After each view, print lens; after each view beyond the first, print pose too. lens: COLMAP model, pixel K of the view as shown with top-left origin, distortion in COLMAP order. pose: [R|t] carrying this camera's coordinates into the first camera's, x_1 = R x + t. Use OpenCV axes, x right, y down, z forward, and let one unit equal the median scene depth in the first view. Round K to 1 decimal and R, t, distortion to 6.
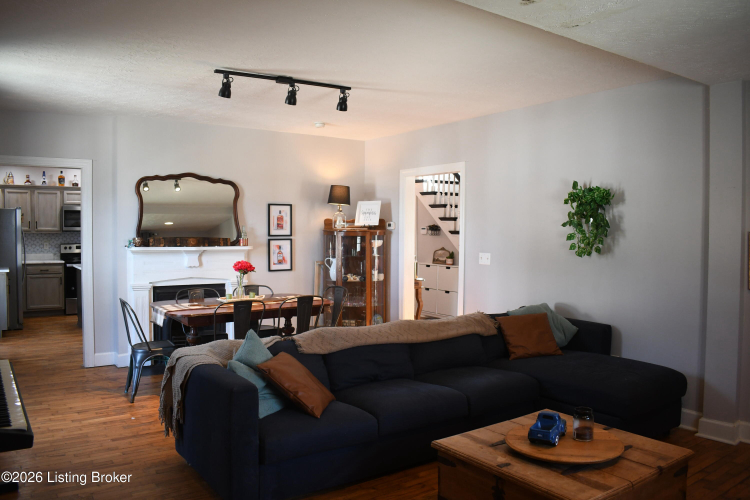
lens RADIAL K [[595.7, 0, 375.0], [0, 595.7, 250.0], [0, 0, 1]] dist [-0.094361, 0.011521]
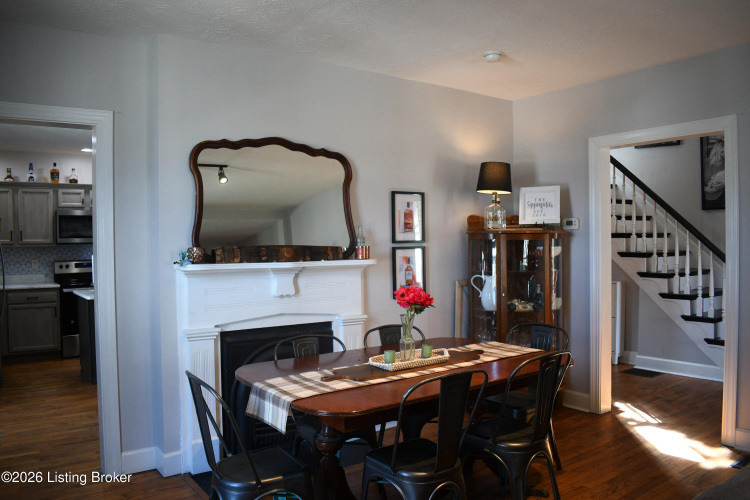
lens RADIAL K [[595.7, 0, 375.0], [0, 595.7, 250.0], [0, 0, 1]] dist [-0.094361, 0.011521]
pose [[0.999738, -0.018611, 0.013298, -0.200540], [0.018872, 0.999626, -0.019805, -0.003476], [-0.012925, 0.020051, 0.999715, 0.359198]]
